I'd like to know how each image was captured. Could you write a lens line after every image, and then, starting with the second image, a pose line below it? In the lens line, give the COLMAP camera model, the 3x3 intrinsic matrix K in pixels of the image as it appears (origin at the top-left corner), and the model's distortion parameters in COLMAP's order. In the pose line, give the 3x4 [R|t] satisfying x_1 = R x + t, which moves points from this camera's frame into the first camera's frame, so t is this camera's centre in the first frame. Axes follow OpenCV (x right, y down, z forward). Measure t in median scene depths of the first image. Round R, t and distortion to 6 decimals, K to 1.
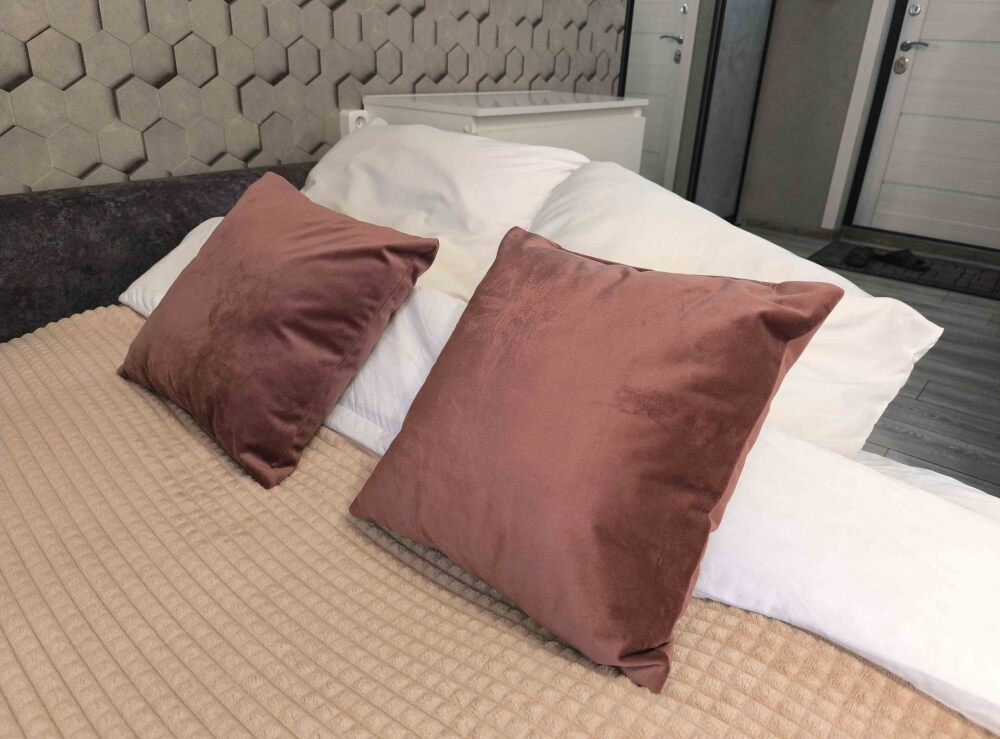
lens RADIAL K [[708.7, 0, 500.0], [0, 708.7, 369.5], [0, 0, 1]] dist [-0.009506, -0.005587]
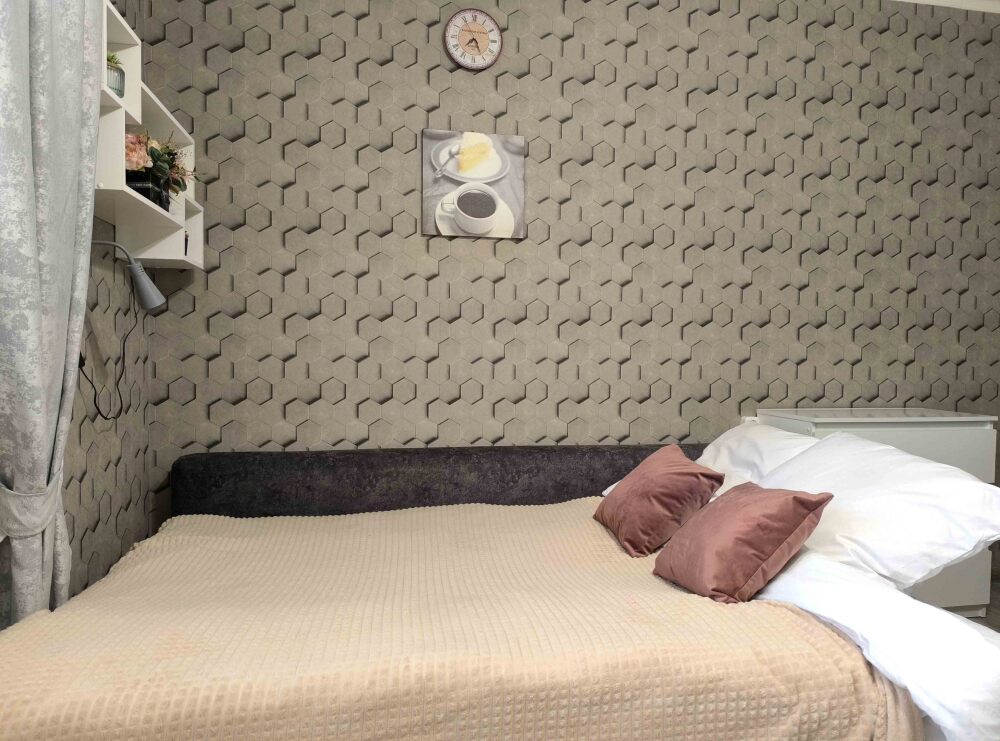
lens RADIAL K [[708.7, 0, 500.0], [0, 708.7, 370.5], [0, 0, 1]] dist [-0.009506, -0.005587]
pose [[0.769516, -0.006619, -0.638593, 0.616147], [-0.247516, 0.918697, -0.307784, 0.298612], [0.588711, 0.394907, 0.705314, -0.877596]]
